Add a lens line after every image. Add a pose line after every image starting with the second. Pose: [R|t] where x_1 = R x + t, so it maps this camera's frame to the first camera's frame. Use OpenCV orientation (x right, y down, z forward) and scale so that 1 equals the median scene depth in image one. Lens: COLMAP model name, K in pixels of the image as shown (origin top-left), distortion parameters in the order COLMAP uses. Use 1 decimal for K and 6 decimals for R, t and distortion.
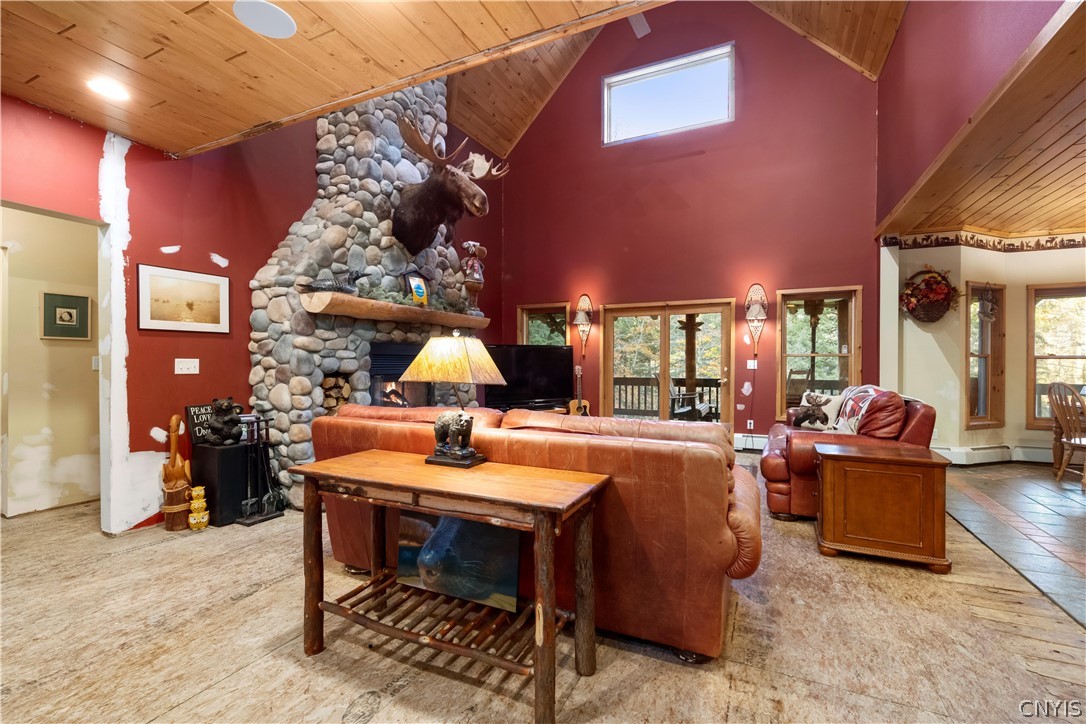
lens RADIAL K [[469.4, 0, 543.0], [0, 469.4, 362.0], [0, 0, 1]] dist [0.000682, -0.000005]
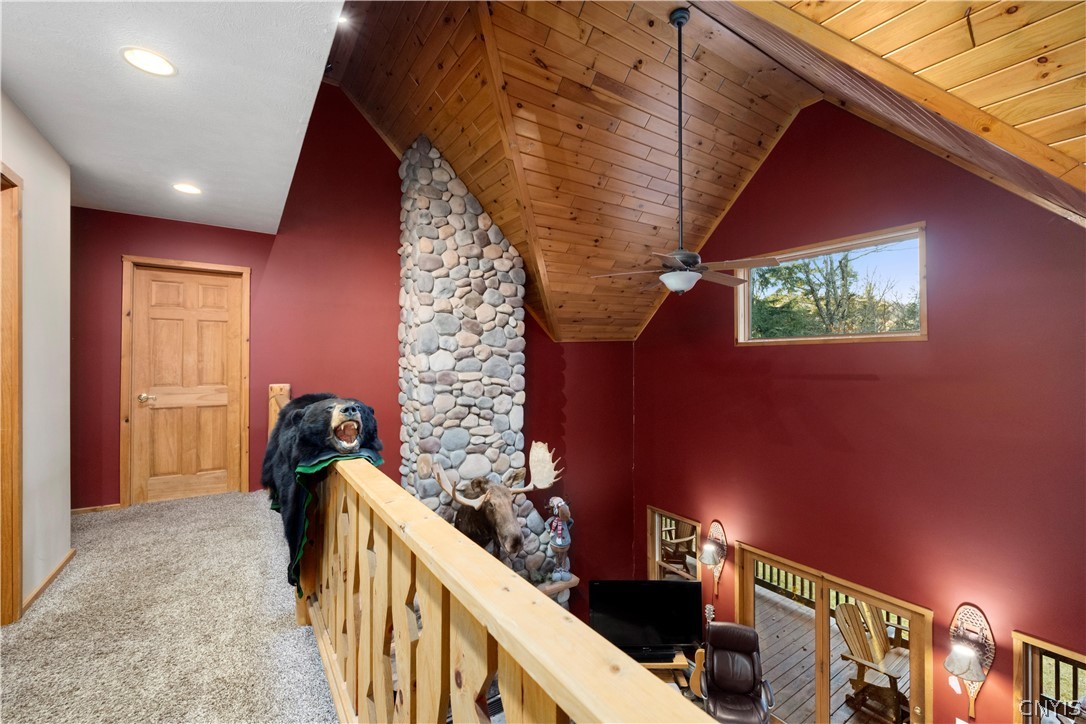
lens RADIAL K [[451.5, 0, 541.5], [0, 451.5, 356.5], [0, 0, 1]] dist [0.000089, 0.000100]
pose [[0.860467, -0.010333, -0.509402, 0.329898], [0.004723, 0.999913, -0.012304, -0.607634], [0.509485, 0.008181, 0.860441, 0.217734]]
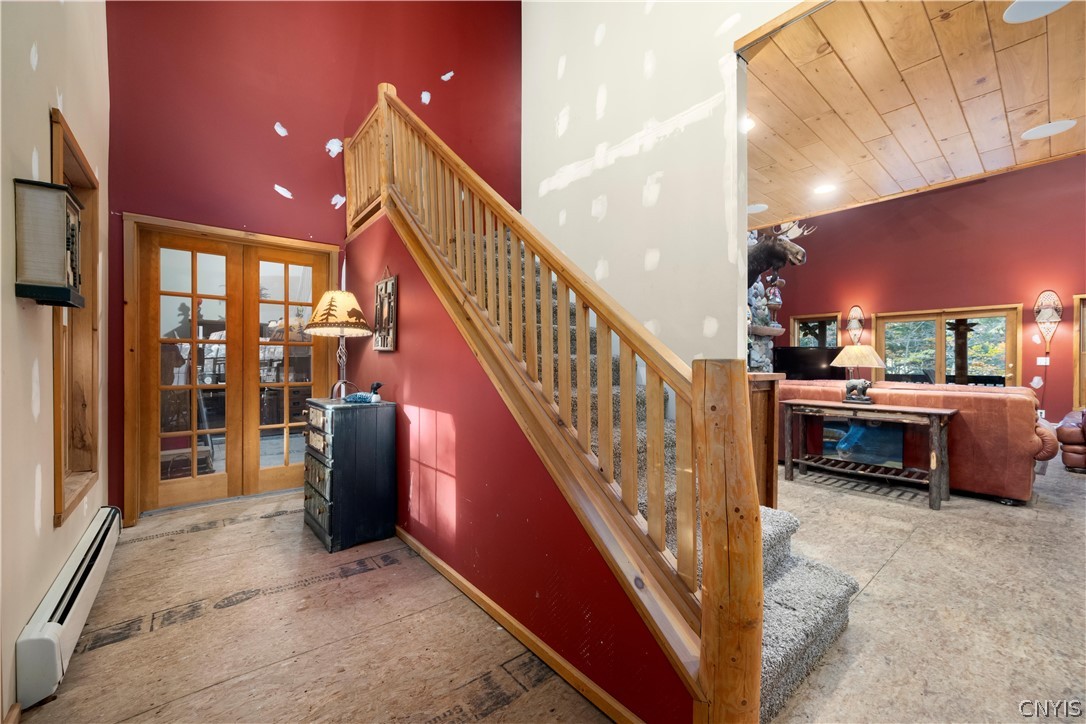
lens RADIAL K [[427.5, 0, 546.2], [0, 427.5, 359.8], [0, 0, 1]] dist [0.000789, -0.000072]
pose [[0.907864, -0.001425, -0.419262, -0.264085], [-0.000733, 0.999987, -0.004984, 0.009645], [0.419263, 0.004832, 0.907852, -0.553134]]
